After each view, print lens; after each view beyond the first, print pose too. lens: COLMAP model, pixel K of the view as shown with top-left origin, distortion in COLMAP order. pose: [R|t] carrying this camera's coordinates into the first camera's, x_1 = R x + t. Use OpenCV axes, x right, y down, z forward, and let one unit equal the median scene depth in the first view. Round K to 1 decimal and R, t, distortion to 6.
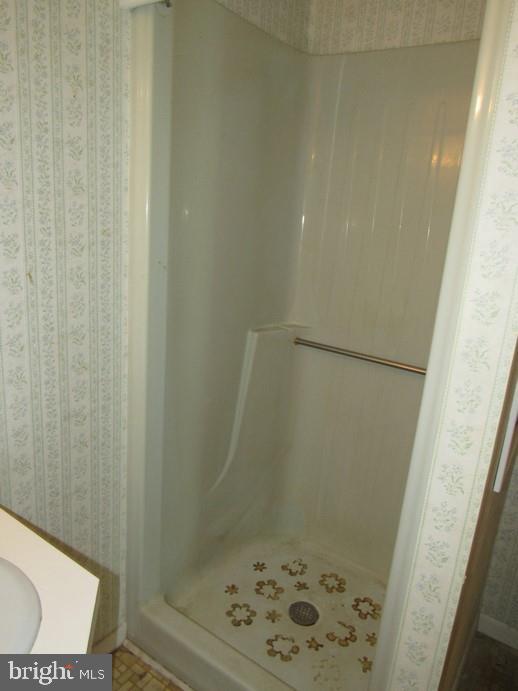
lens RADIAL K [[492.4, 0, 259.0], [0, 492.4, 345.5], [0, 0, 1]] dist [-0.026784, -0.001303]
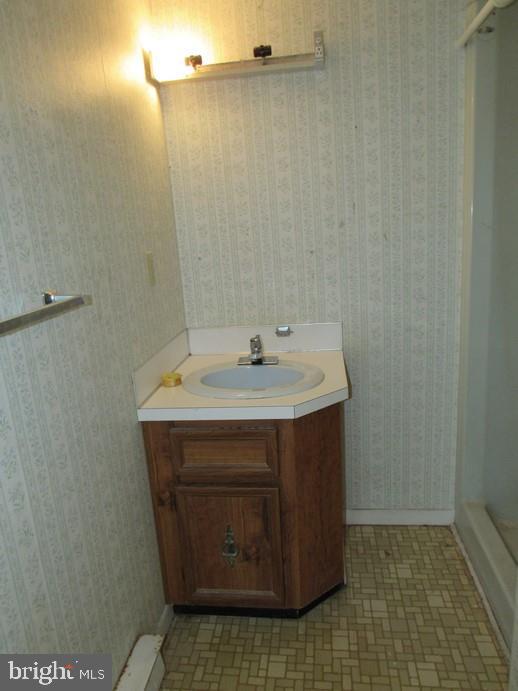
lens RADIAL K [[492.4, 0, 259.0], [0, 492.4, 345.5], [0, 0, 1]] dist [-0.026784, -0.001303]
pose [[0.454543, 0.118062, -0.882866, 0.807692], [-0.124618, 0.989857, 0.068210, 0.157586], [0.881964, 0.079016, 0.464645, -0.133077]]
